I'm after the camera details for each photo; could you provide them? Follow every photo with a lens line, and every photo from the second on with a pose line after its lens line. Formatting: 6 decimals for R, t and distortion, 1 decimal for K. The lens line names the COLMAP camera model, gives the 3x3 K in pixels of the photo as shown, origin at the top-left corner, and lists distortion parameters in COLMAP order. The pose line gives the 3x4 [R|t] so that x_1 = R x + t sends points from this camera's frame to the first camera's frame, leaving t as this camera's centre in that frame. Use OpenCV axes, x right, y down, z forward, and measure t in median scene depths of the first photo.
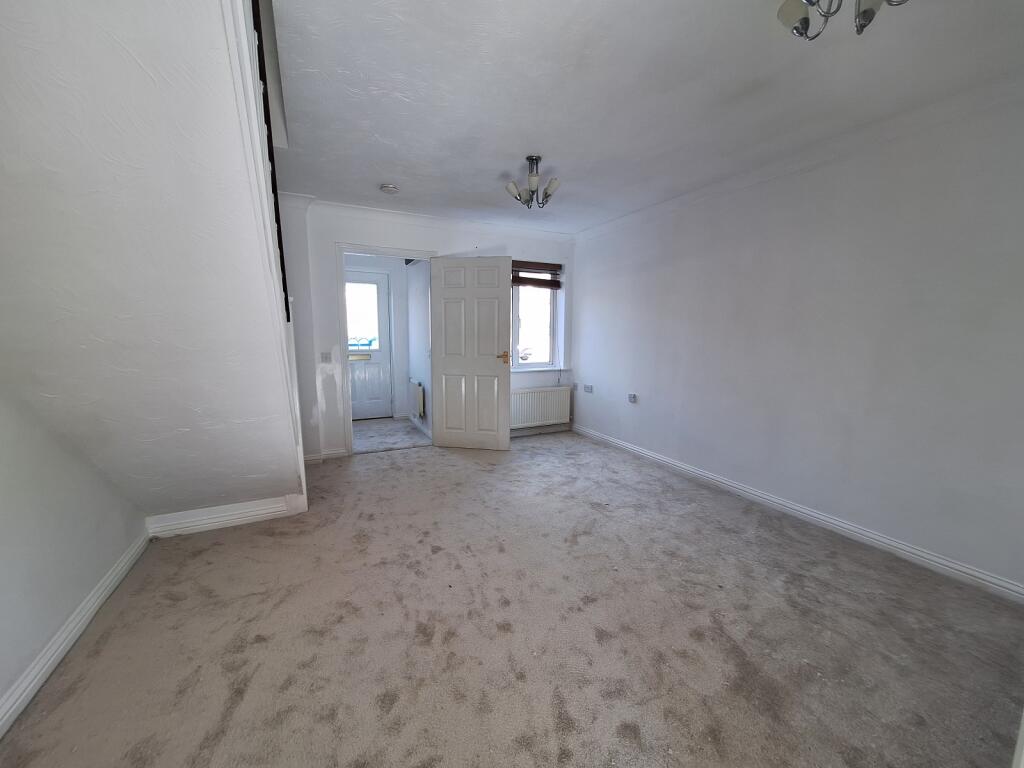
lens RADIAL K [[400.0, 0, 507.5], [0, 400.0, 388.7], [0, 0, 1]] dist [-0.000949, -0.000131]
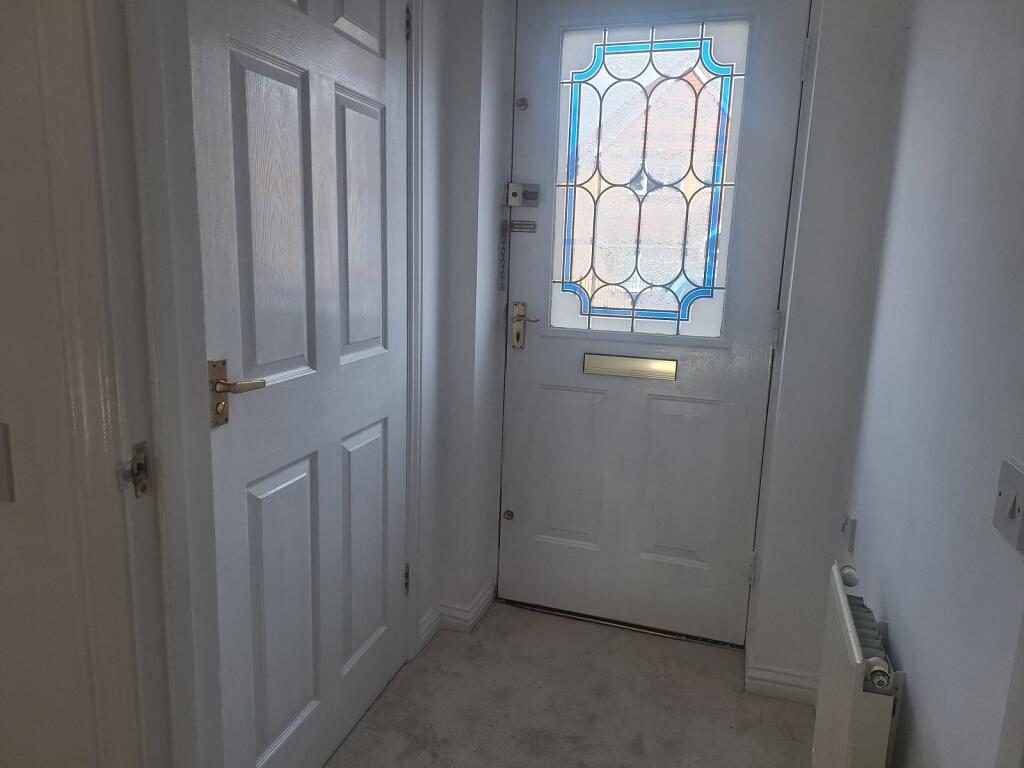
lens RADIAL K [[694.3, 0, 512.0], [0, 694.3, 384.0], [0, 0, 1]] dist [0.104551, -0.123433]
pose [[0.732327, 0.141504, -0.666088, -0.183281], [-0.121465, 0.989629, 0.076693, -0.111789], [0.670032, 0.024742, 0.741919, 0.800665]]
